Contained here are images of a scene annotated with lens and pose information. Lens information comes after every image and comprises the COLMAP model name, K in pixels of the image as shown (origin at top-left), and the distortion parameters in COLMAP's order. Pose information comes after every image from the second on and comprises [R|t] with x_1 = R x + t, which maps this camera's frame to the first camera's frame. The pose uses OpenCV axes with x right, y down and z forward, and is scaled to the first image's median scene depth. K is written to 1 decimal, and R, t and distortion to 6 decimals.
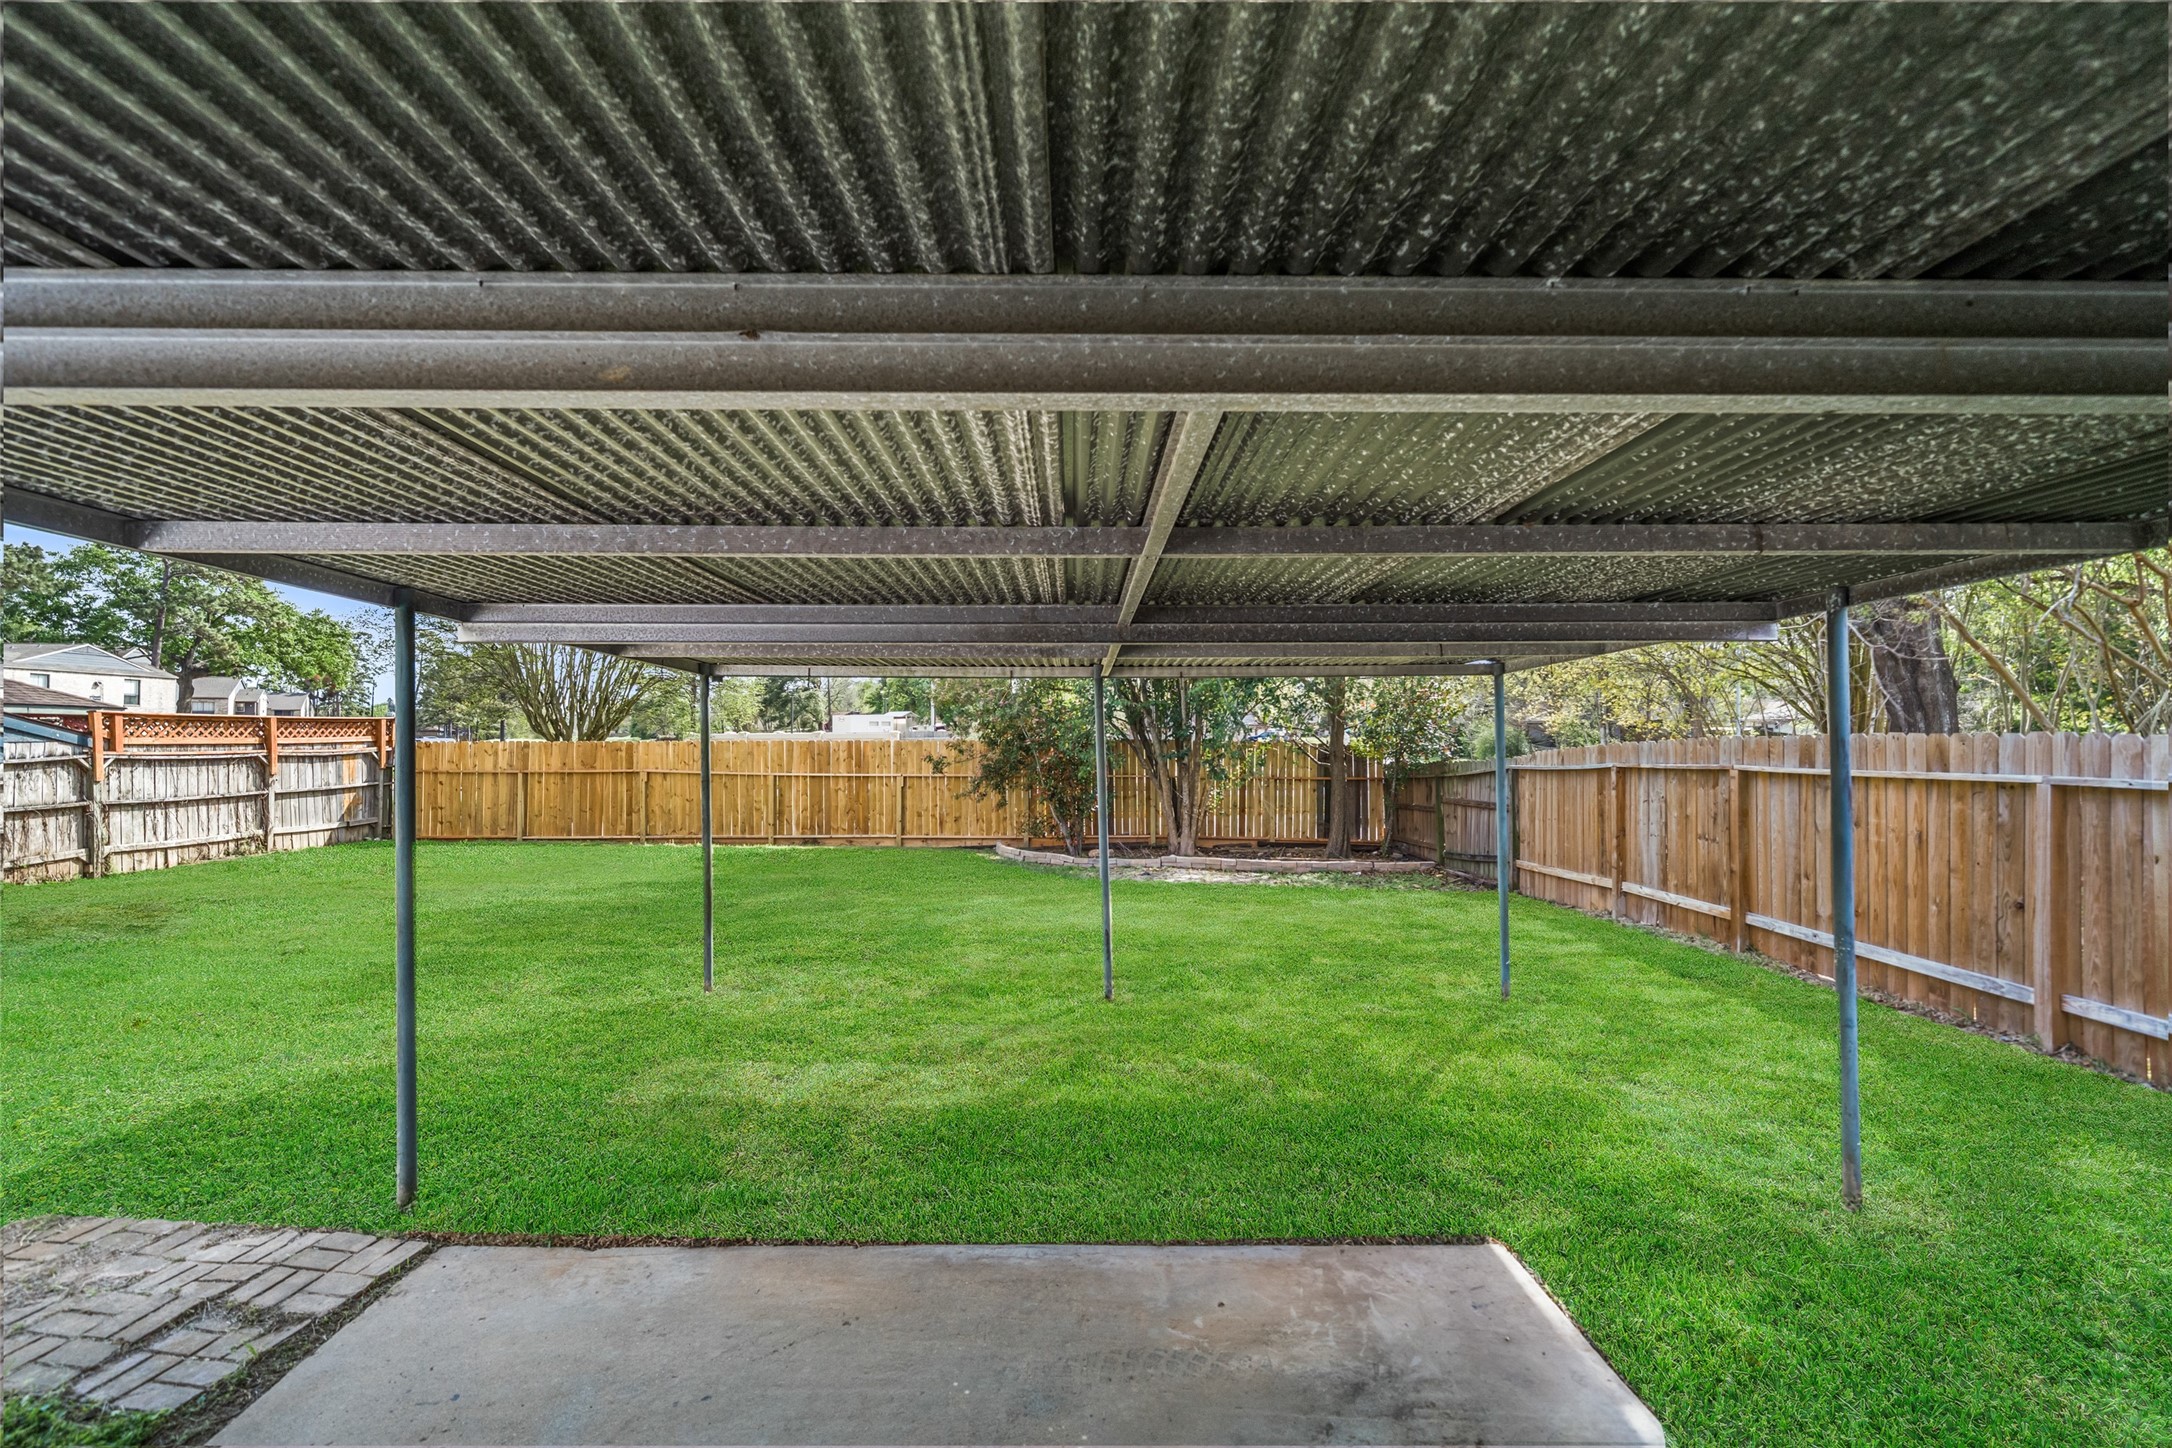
lens RADIAL K [[863.5, 0, 1085.2], [0, 863.5, 716.8], [0, 0, 1]] dist [-0.001630, -0.000032]
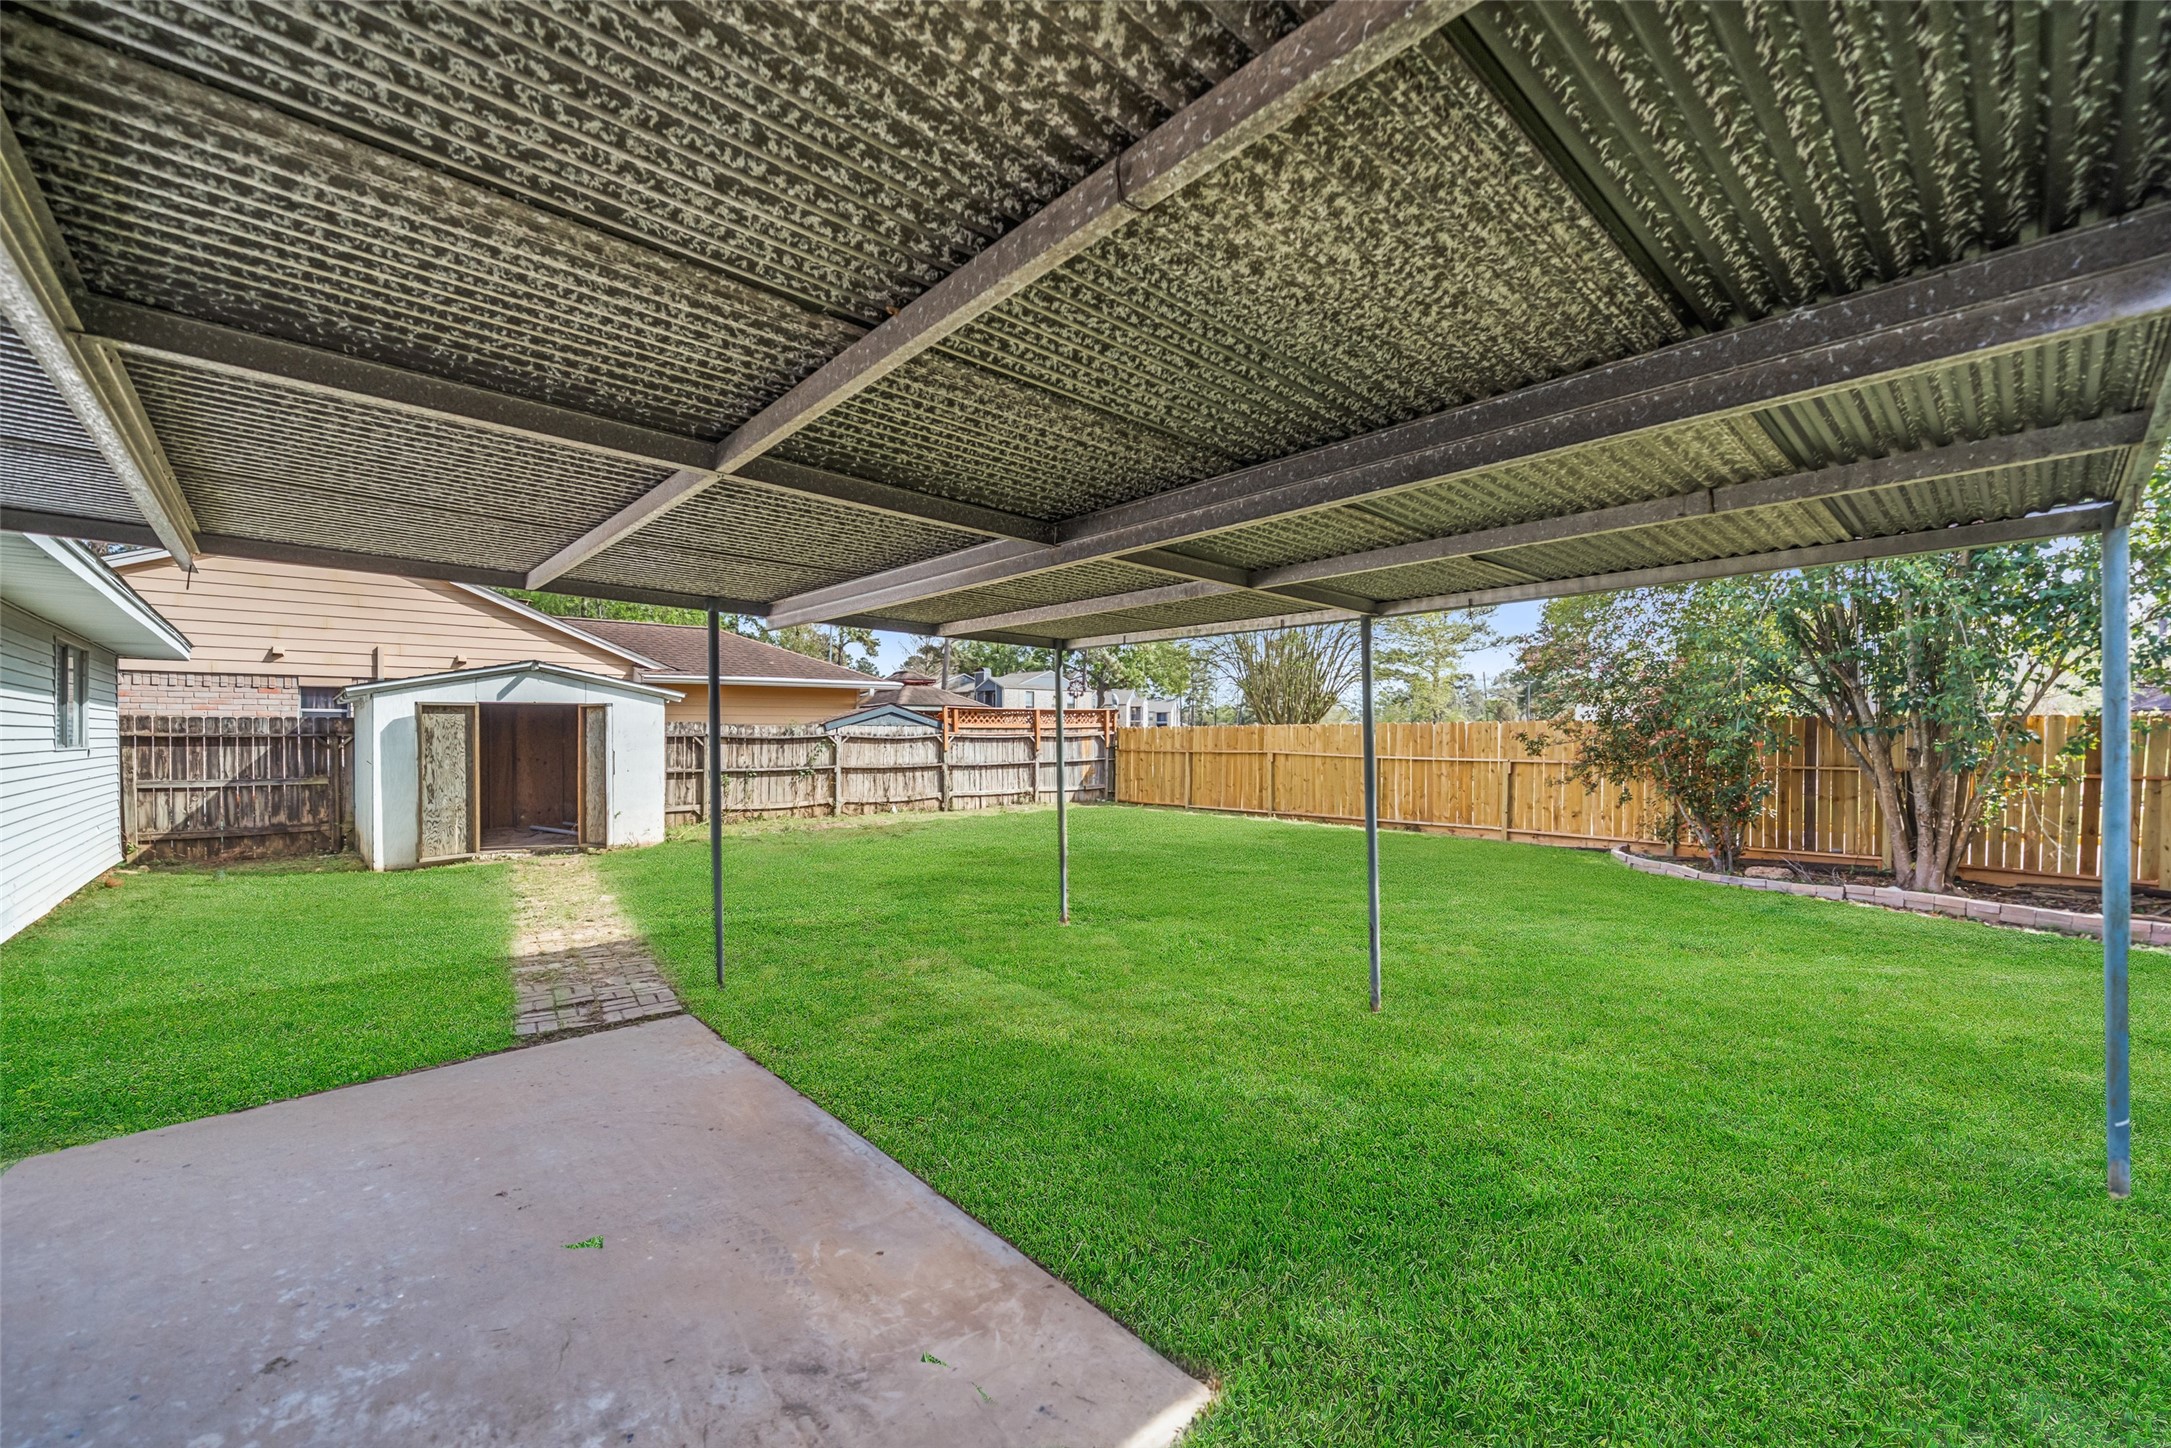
lens RADIAL K [[868.8, 0, 1084.0], [0, 868.8, 713.8], [0, 0, 1]] dist [-0.001329, 0.000322]
pose [[0.663872, -0.019420, -0.747594, 0.226033], [0.022091, 0.999736, -0.006353, 0.022113], [0.747520, -0.012297, 0.664125, 0.118861]]
